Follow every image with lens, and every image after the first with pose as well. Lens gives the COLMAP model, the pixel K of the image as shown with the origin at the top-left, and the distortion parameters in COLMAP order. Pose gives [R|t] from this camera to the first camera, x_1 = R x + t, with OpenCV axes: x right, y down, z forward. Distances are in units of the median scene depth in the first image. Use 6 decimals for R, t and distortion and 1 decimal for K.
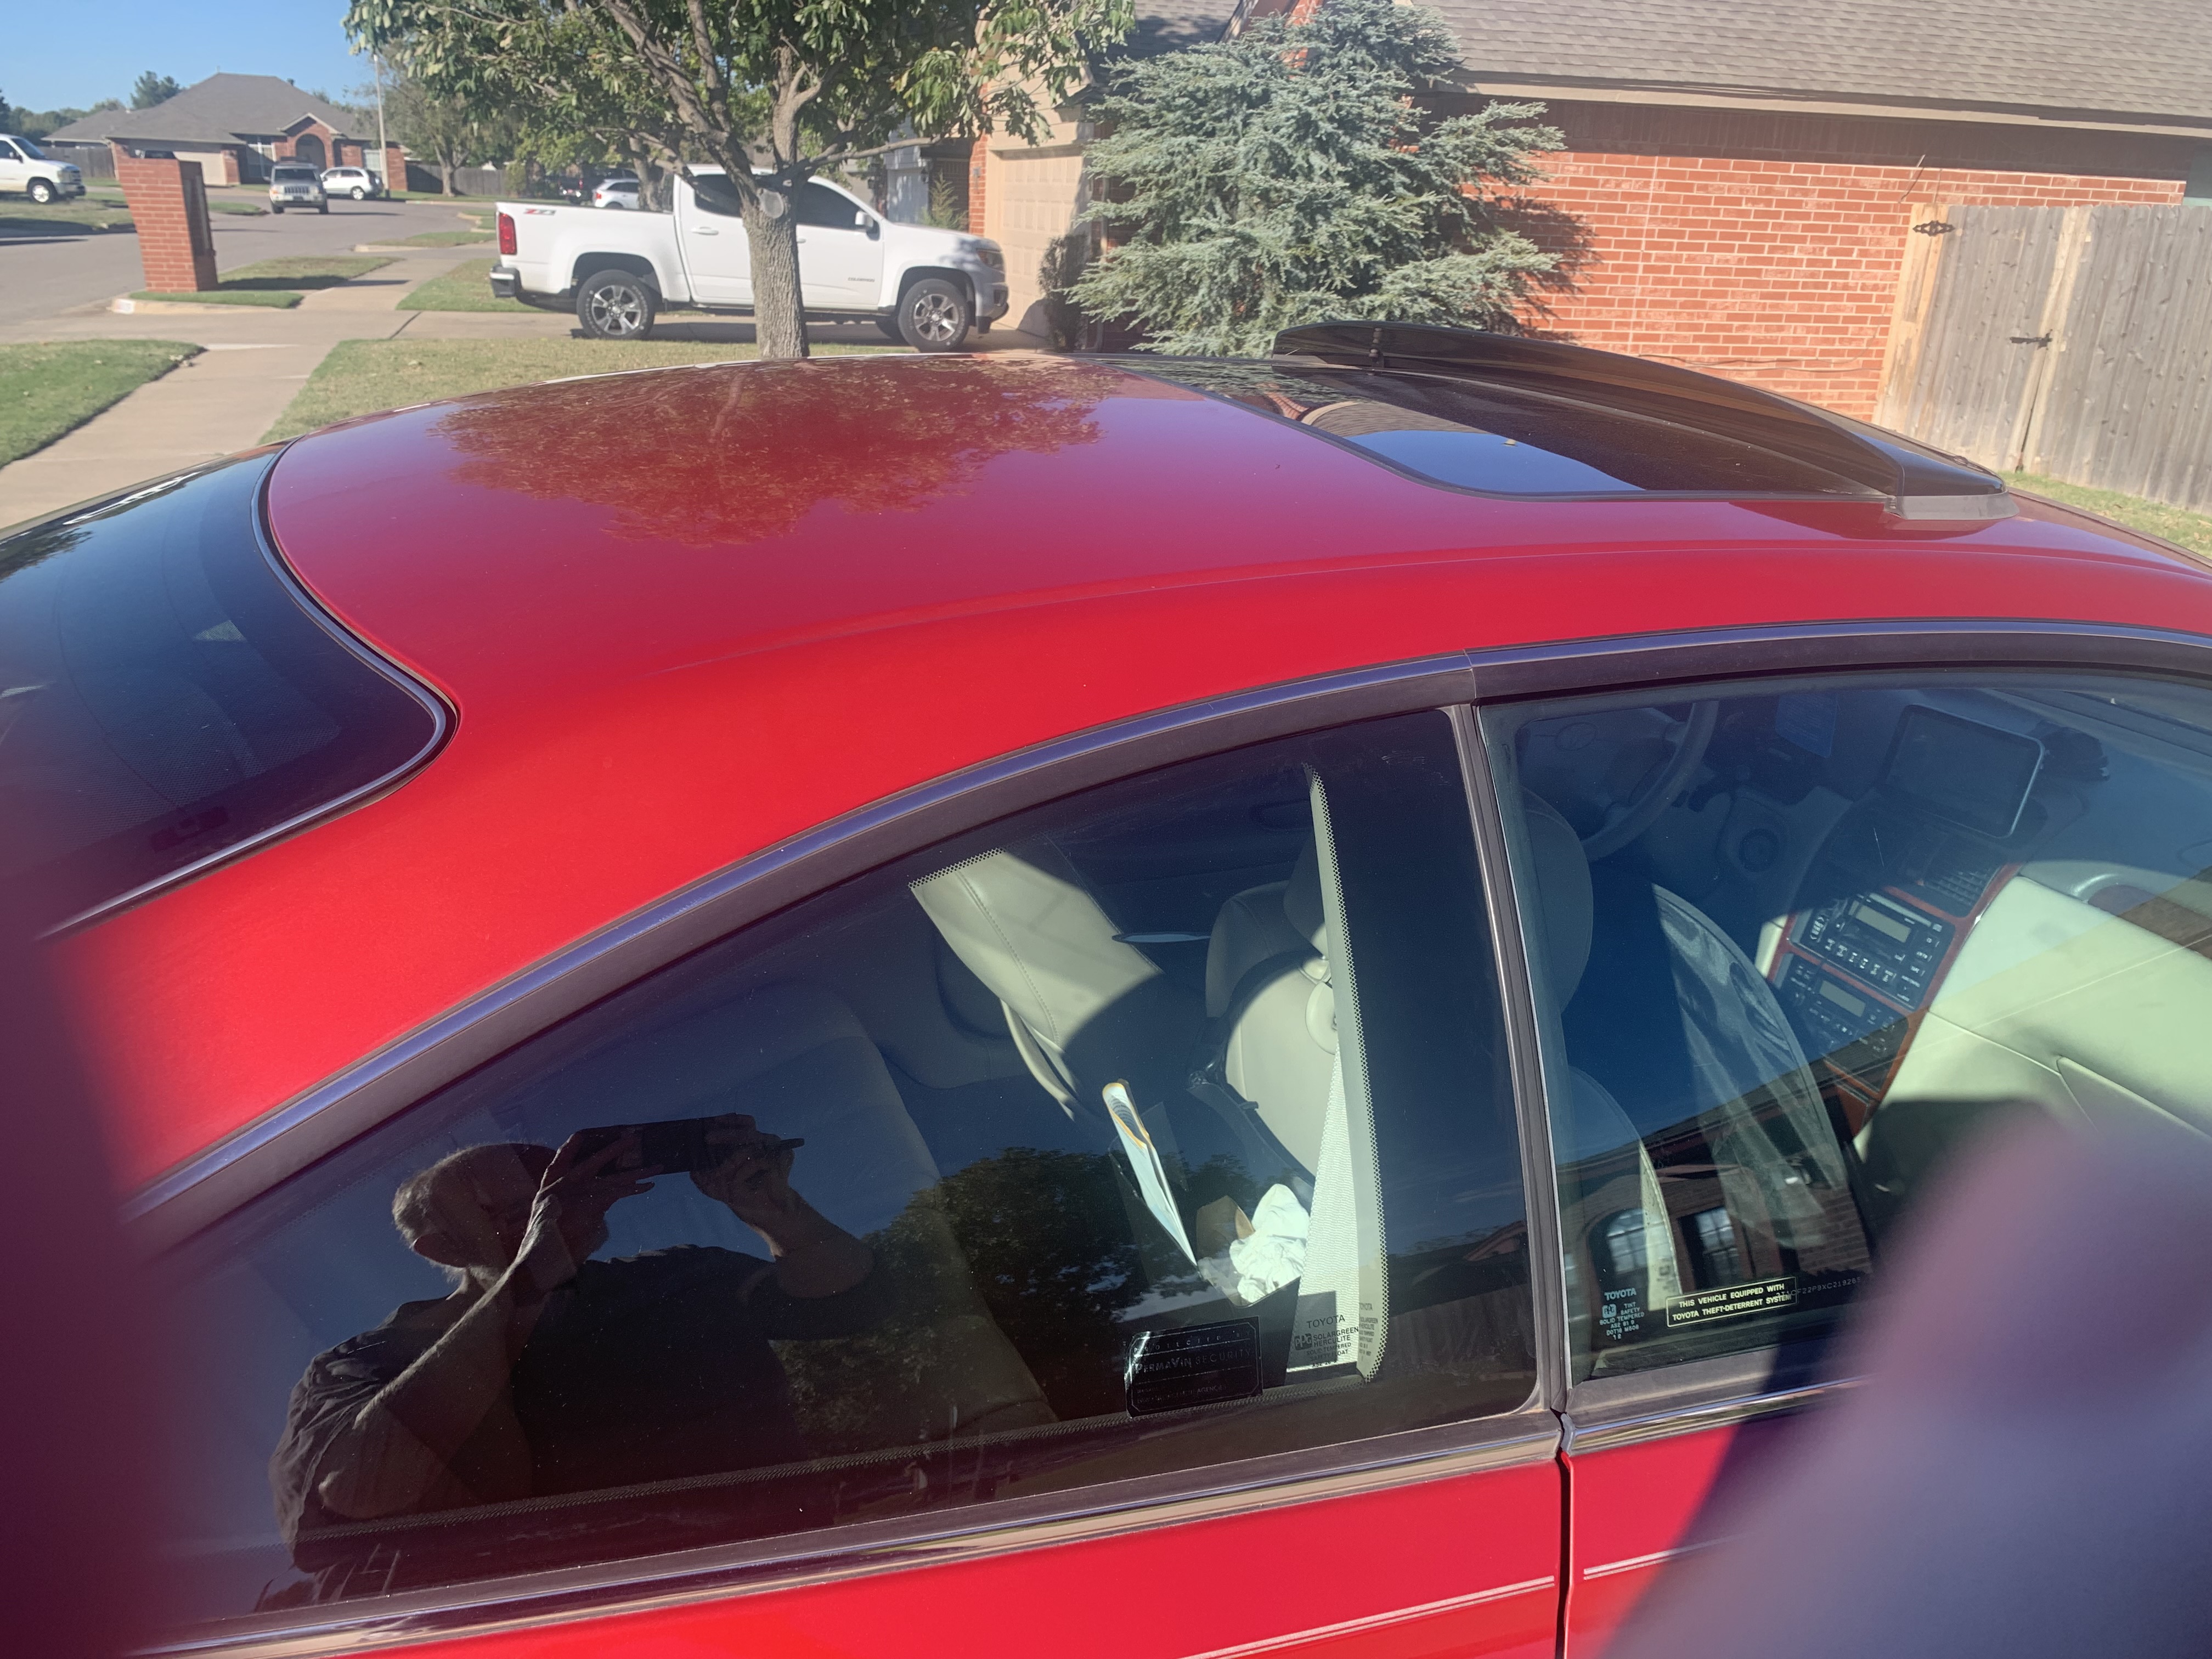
lens RADIAL K [[1741.1, 0, 1106.0], [0, 1741.1, 829.5], [0, 0, 1]] dist [0.023225, 0.003372]
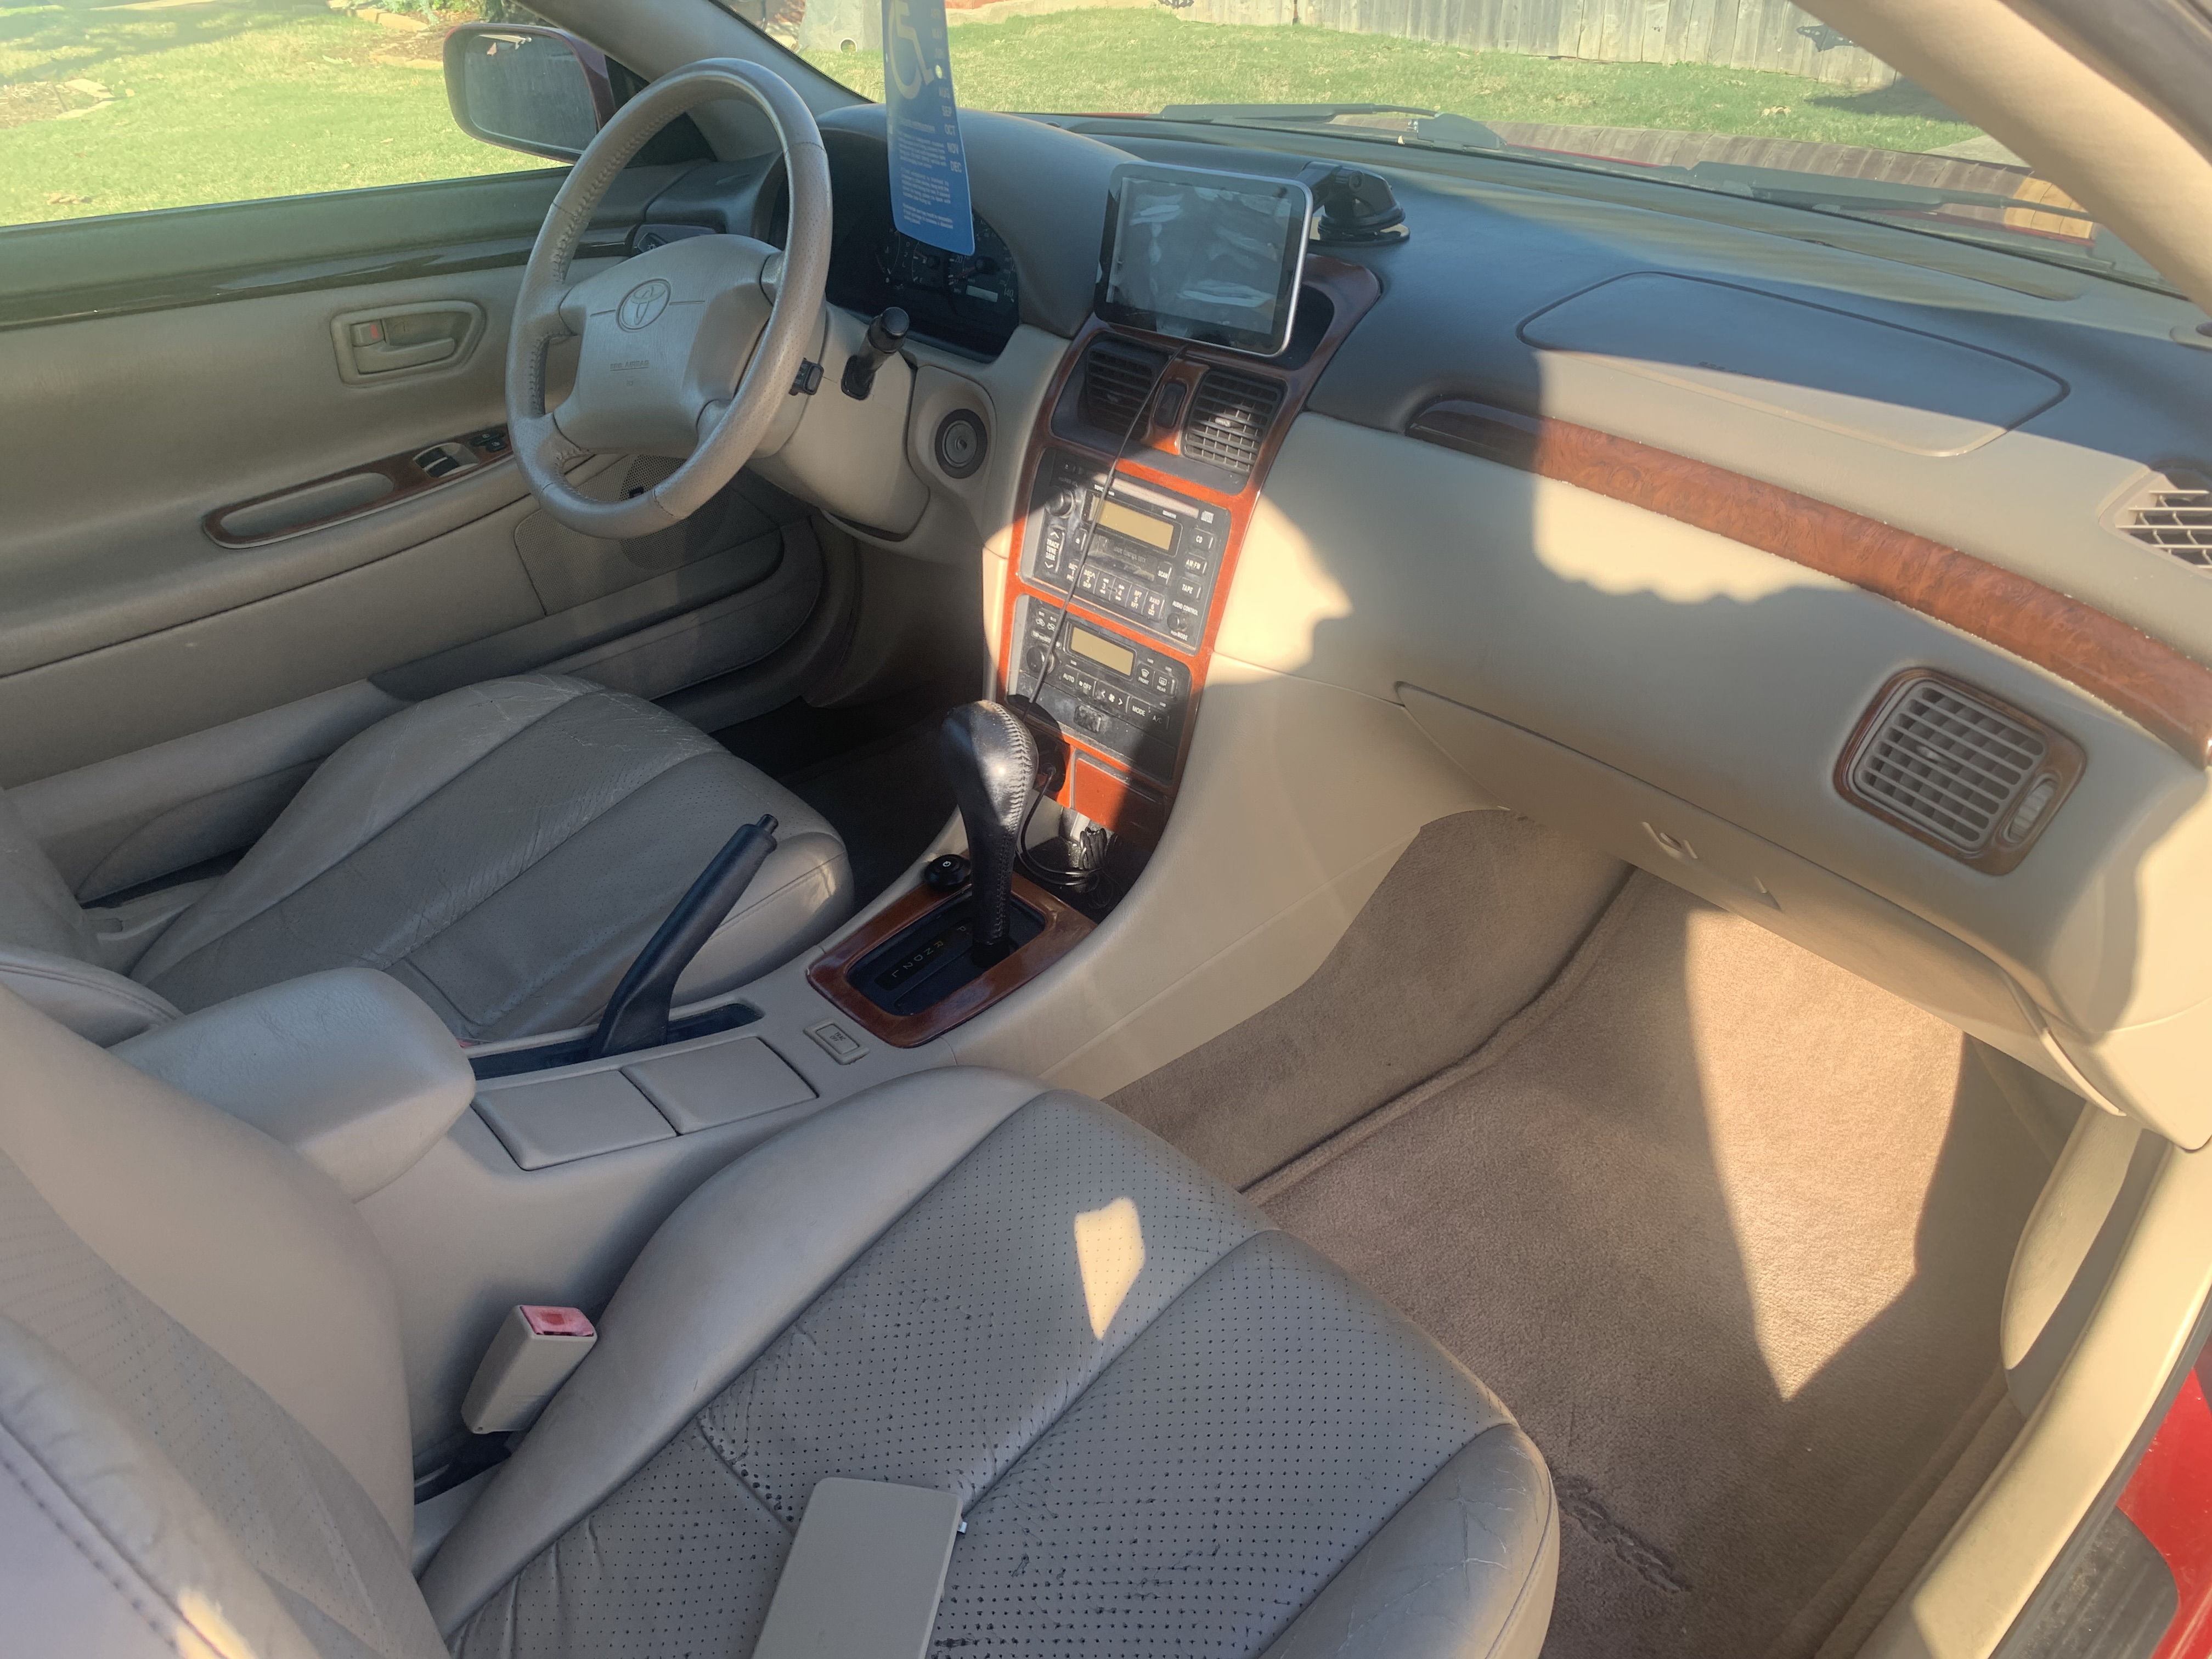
lens RADIAL K [[1741.1, 0, 1106.0], [0, 1741.1, 829.5], [0, 0, 1]] dist [0.023225, 0.003372]
pose [[0.927409, -0.235251, 0.290808, 0.216014], [0.176668, 0.960767, 0.213810, 0.021805], [-0.329698, -0.146913, 0.932585, 0.381163]]
